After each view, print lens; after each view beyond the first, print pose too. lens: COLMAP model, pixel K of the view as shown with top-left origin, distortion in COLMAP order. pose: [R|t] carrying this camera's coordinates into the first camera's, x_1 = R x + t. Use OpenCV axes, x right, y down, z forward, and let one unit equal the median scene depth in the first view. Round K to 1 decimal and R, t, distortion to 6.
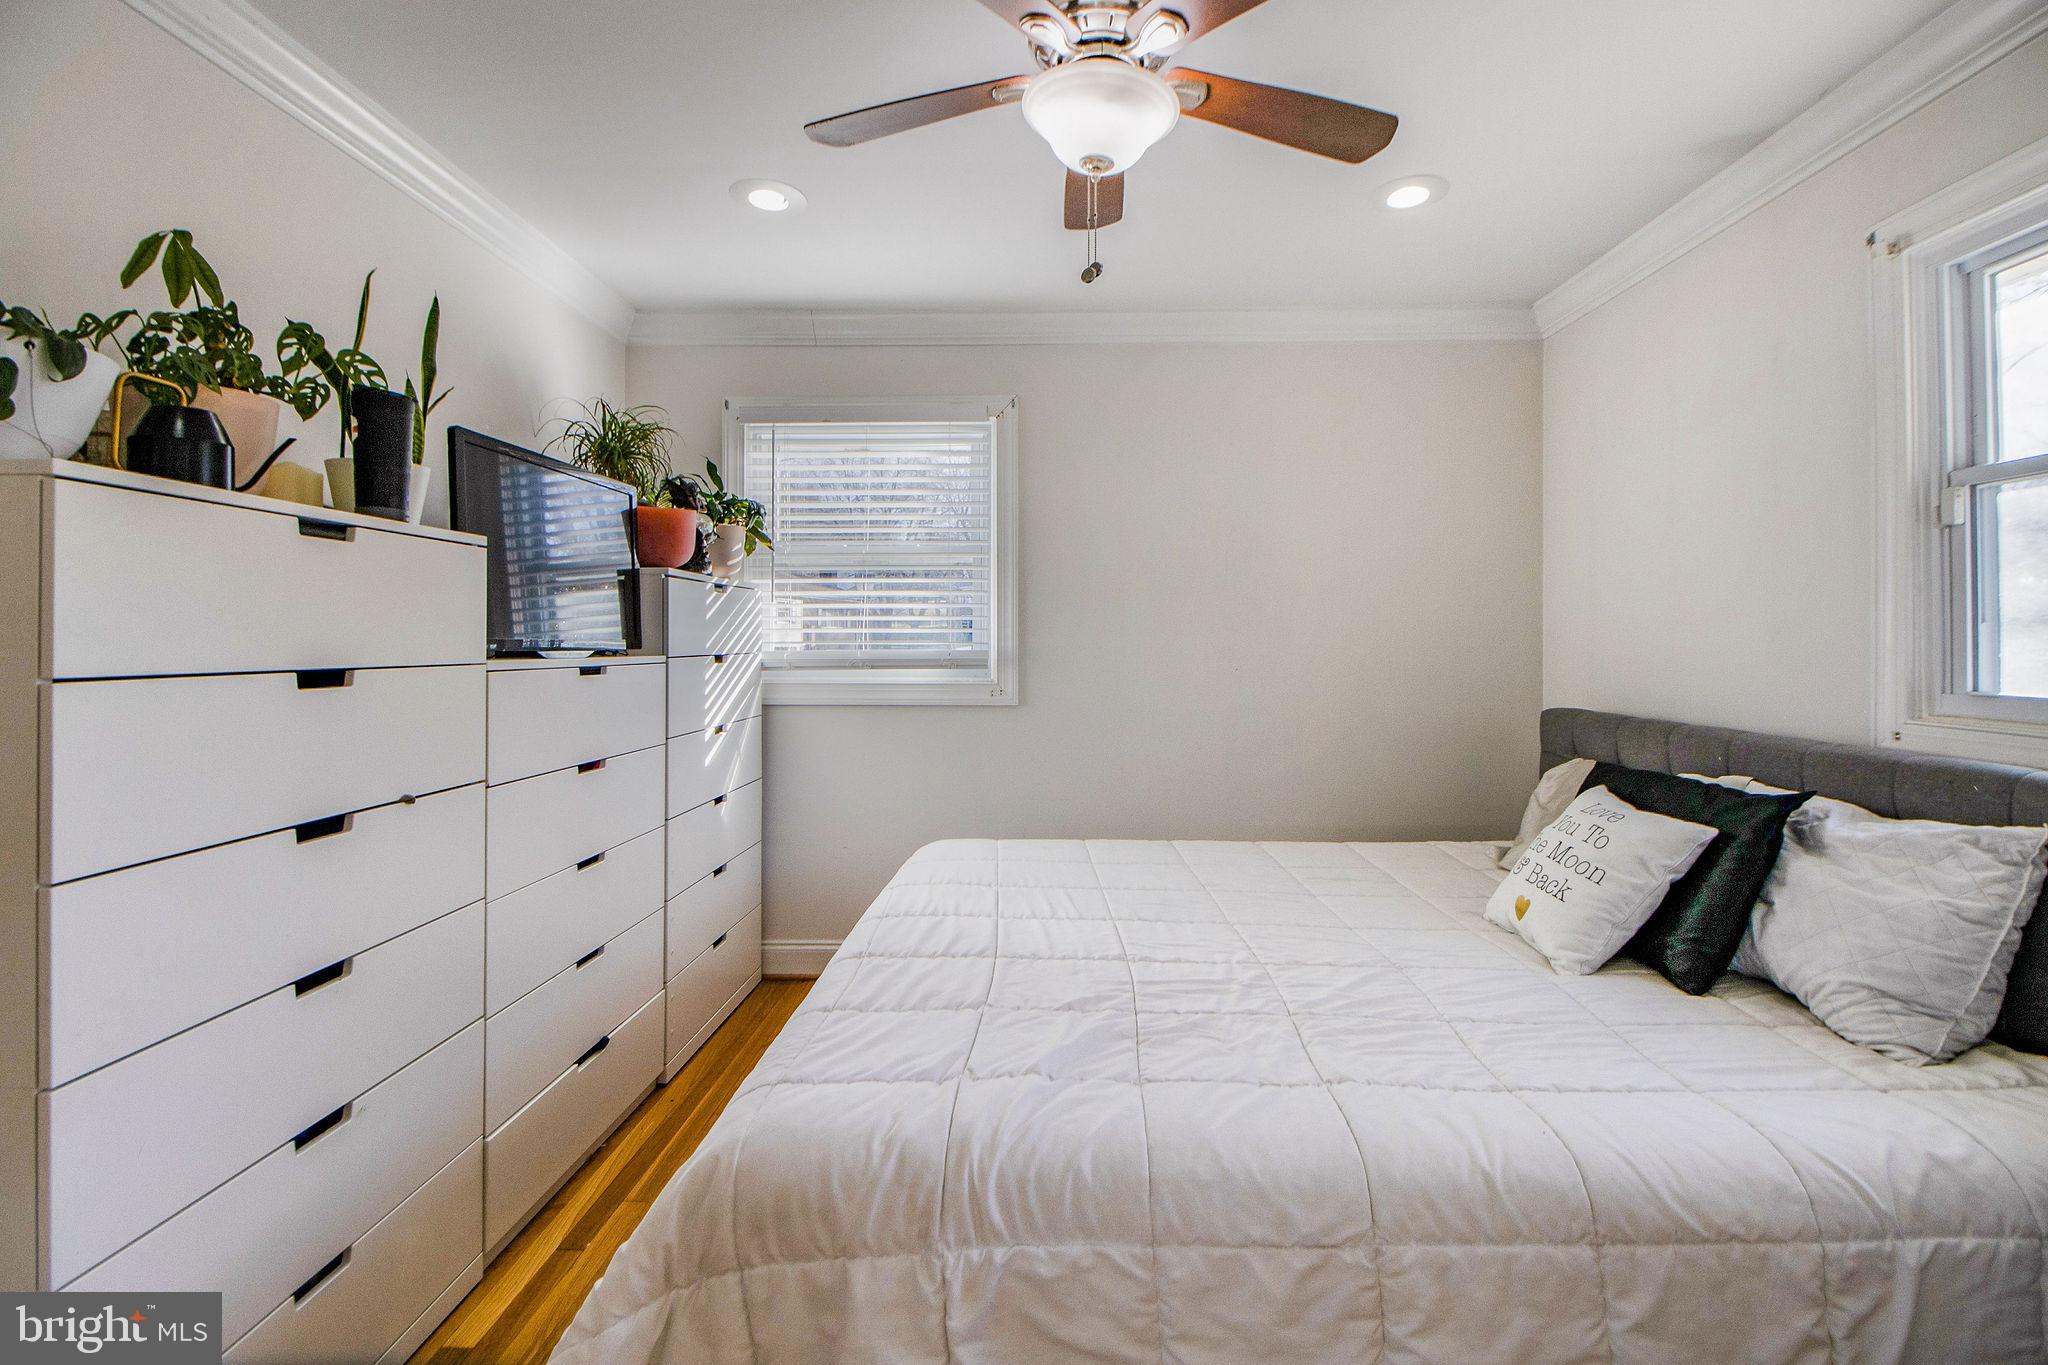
lens RADIAL K [[954.5, 0, 1048.6], [0, 954.5, 639.0], [0, 0, 1]] dist [0.020468, -0.014875]
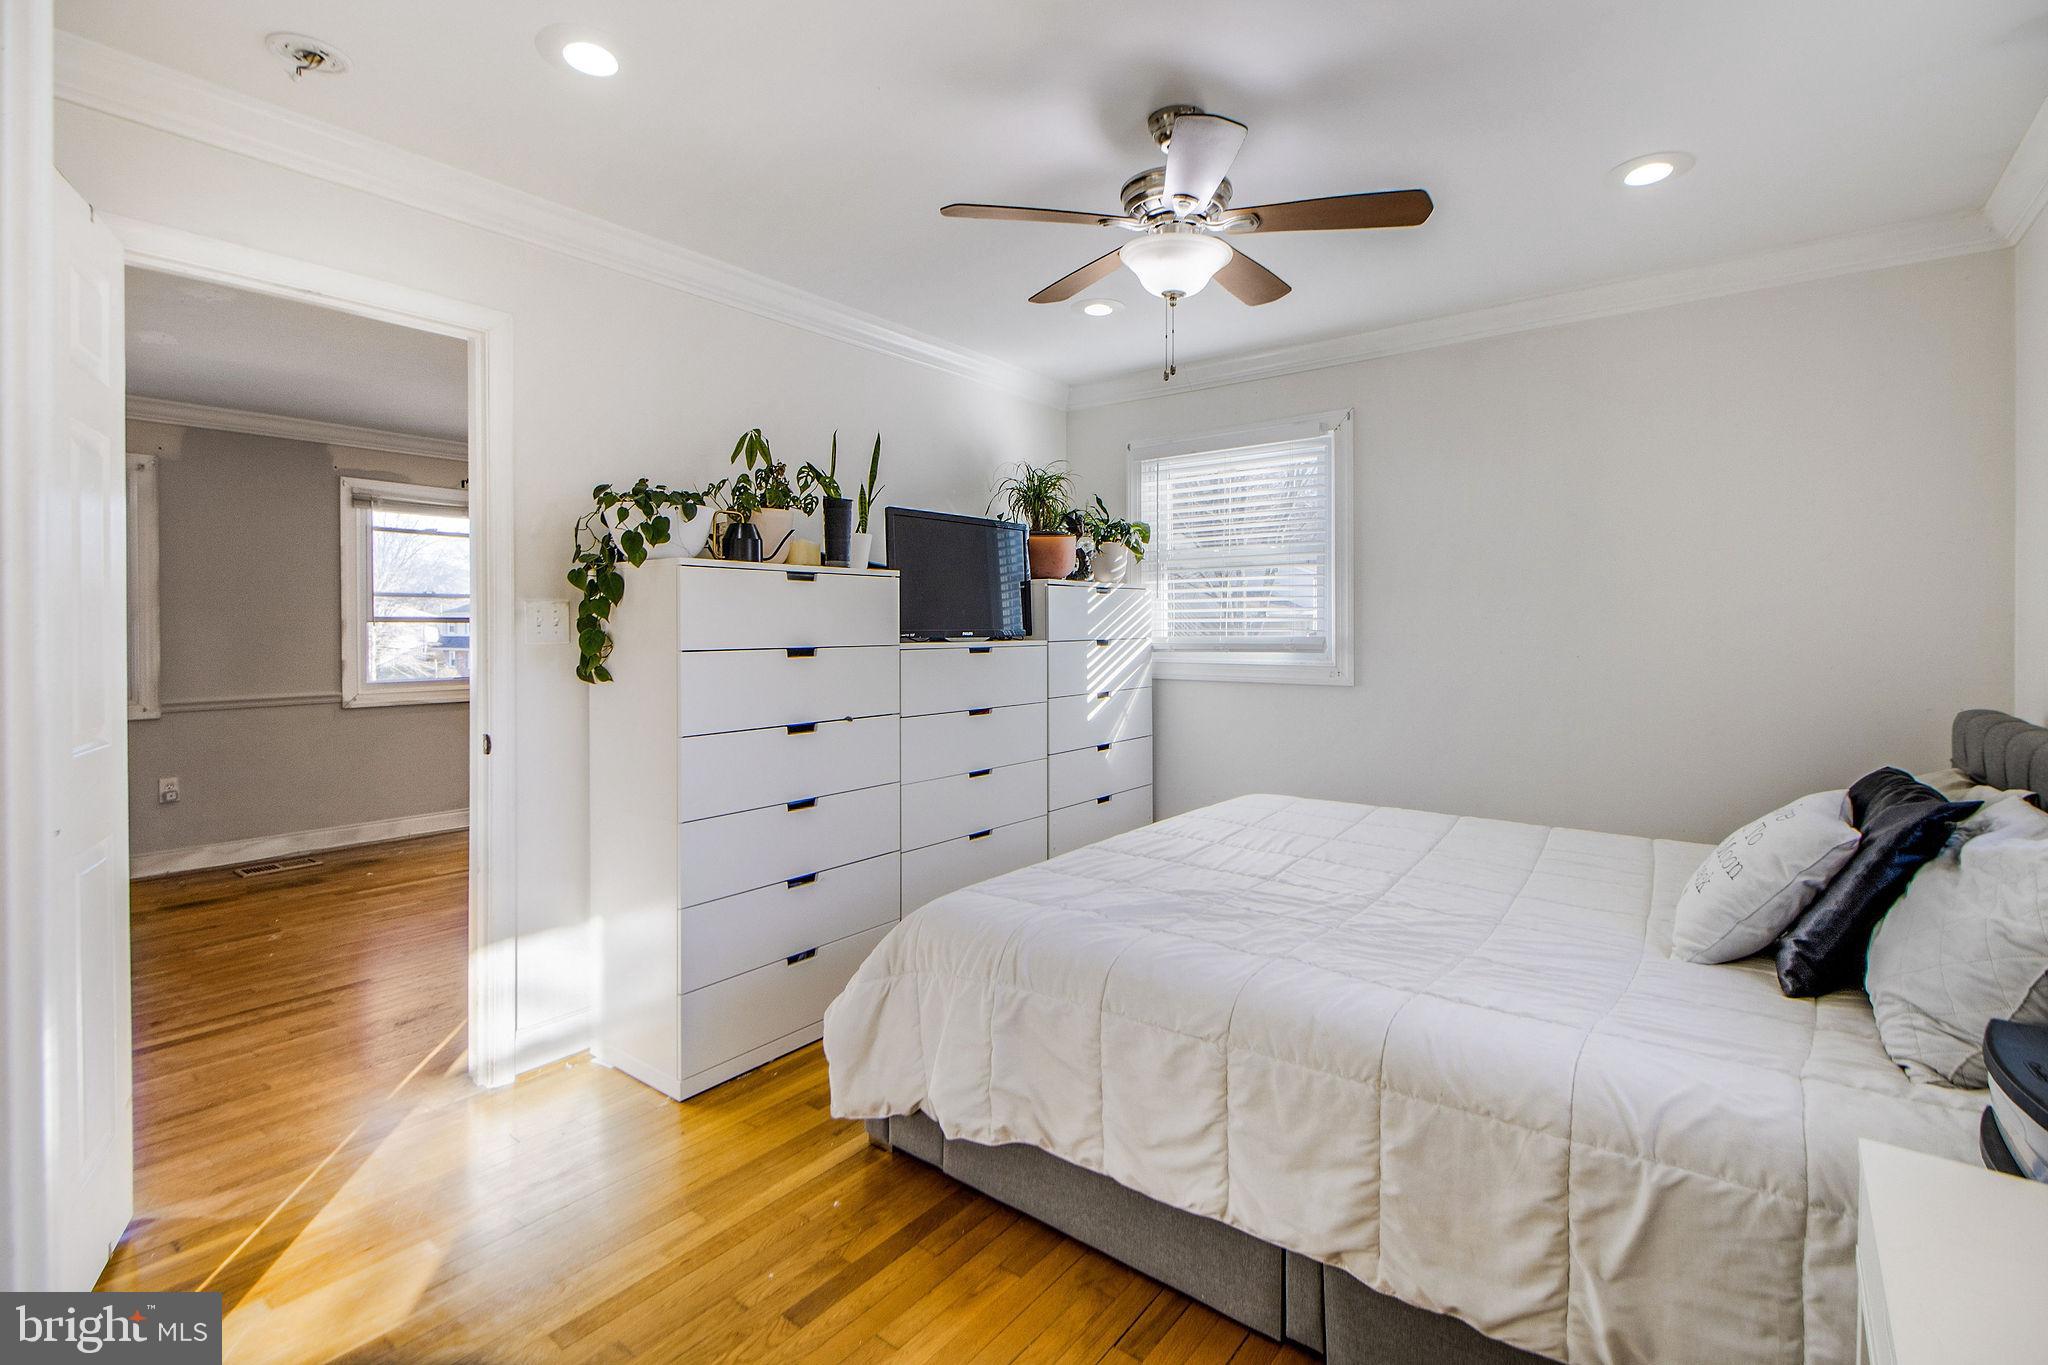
lens RADIAL K [[944.7, 0, 1043.0], [0, 944.7, 633.7], [0, 0, 1]] dist [0.029395, -0.012857]
pose [[0.809533, 0.000618, -0.587074, 0.621244], [0.006808, 0.999922, 0.010441, -0.010890], [0.587035, -0.012449, 0.809466, -0.217683]]
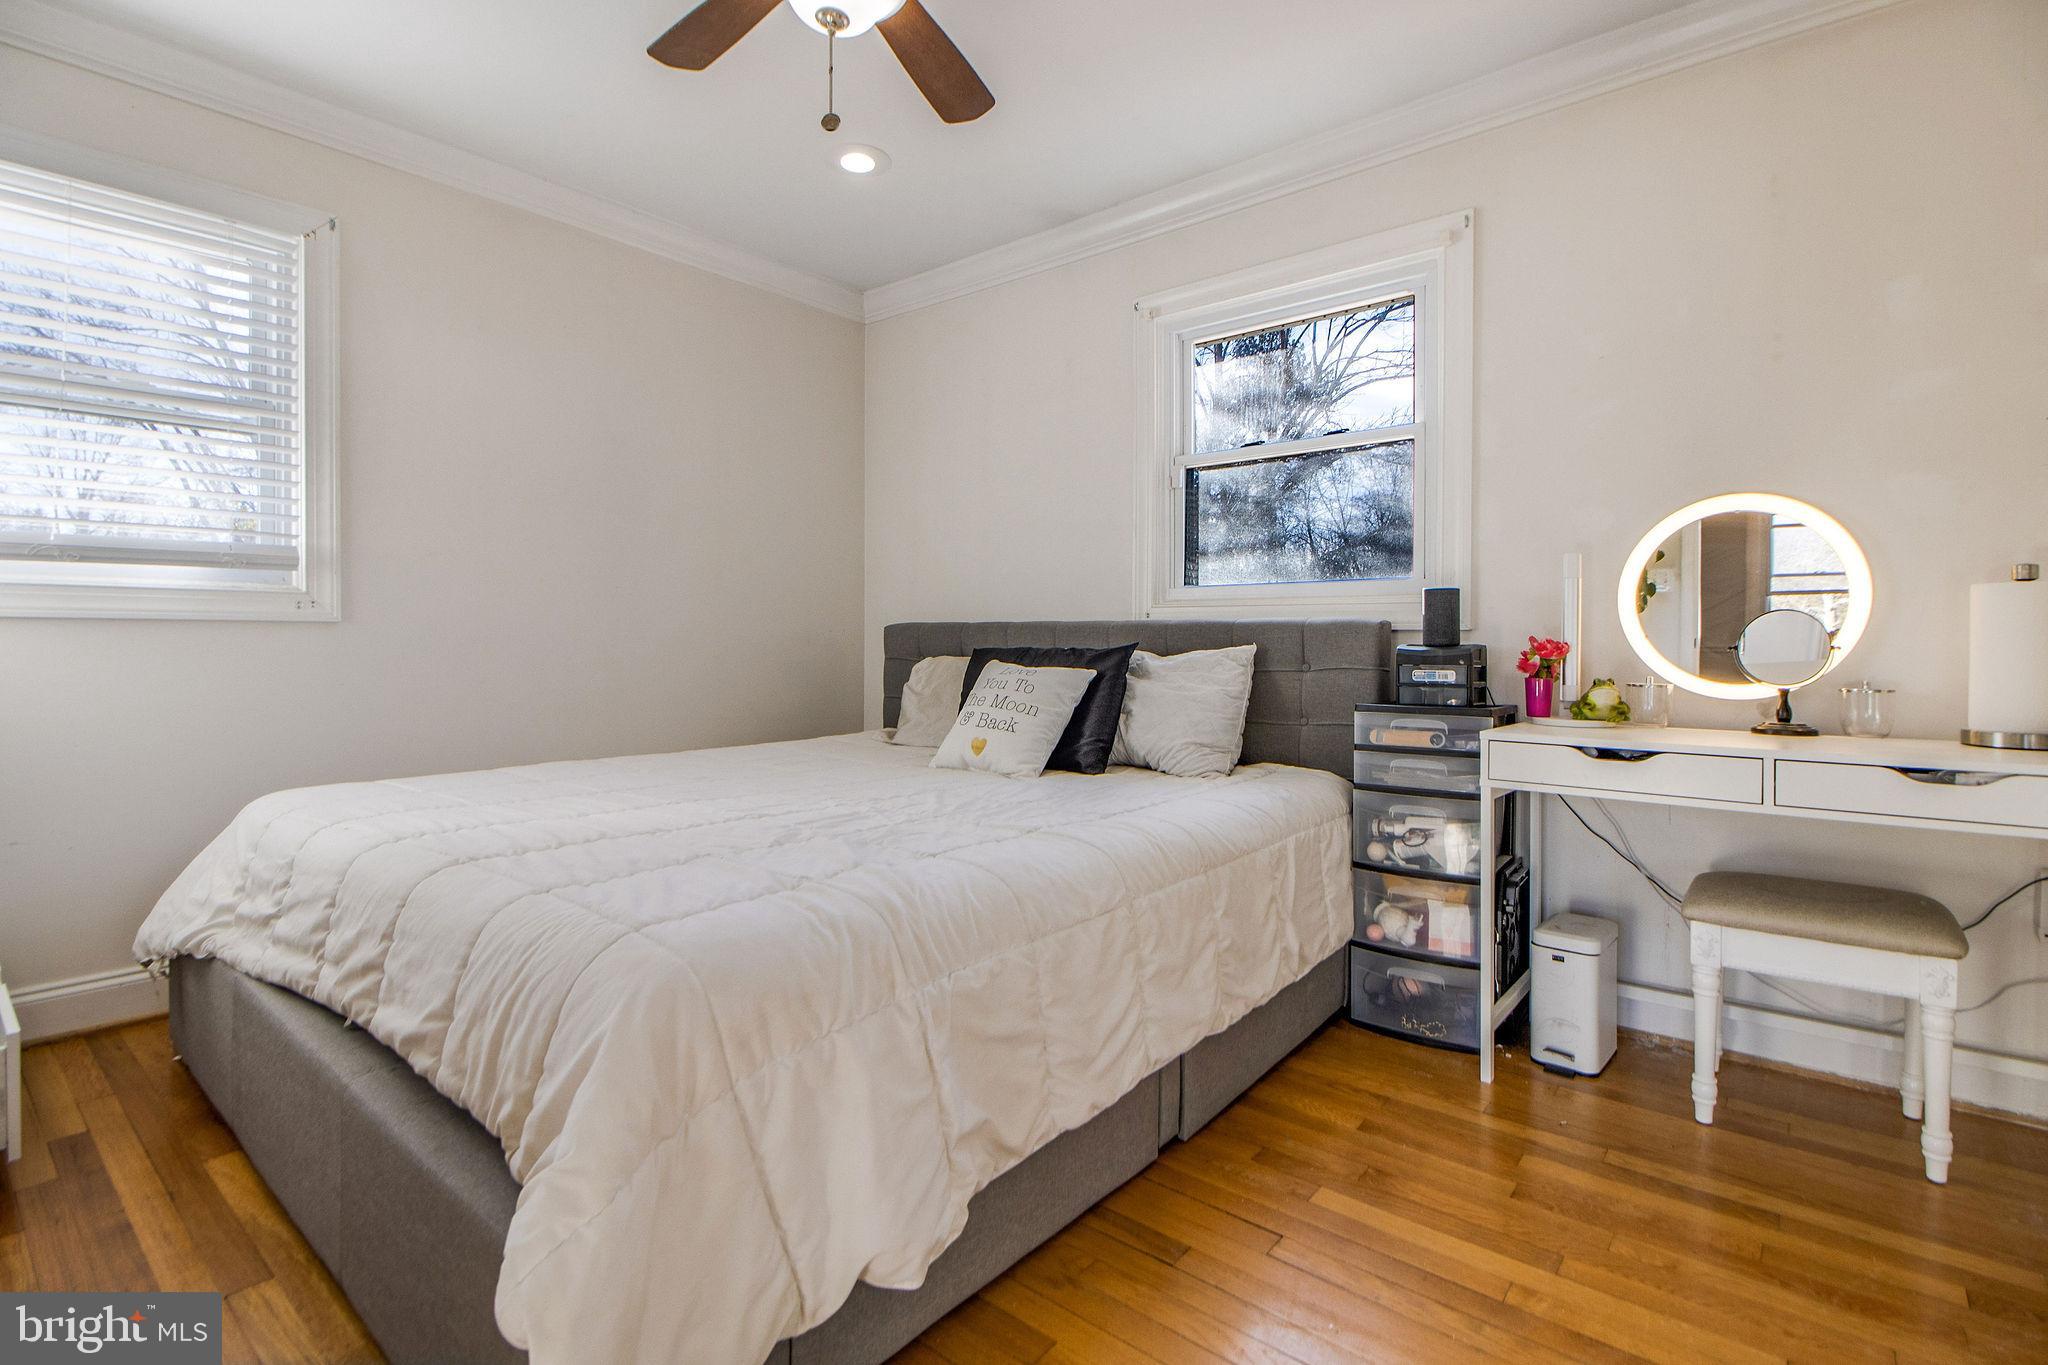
lens RADIAL K [[954.5, 0, 1048.6], [0, 954.5, 639.0], [0, 0, 1]] dist [0.020468, -0.014875]
pose [[0.620871, -0.001199, 0.783912, -0.544427], [-0.005424, 0.999968, 0.005825, 0.145725], [-0.783894, -0.007869, 0.620845, 0.133468]]
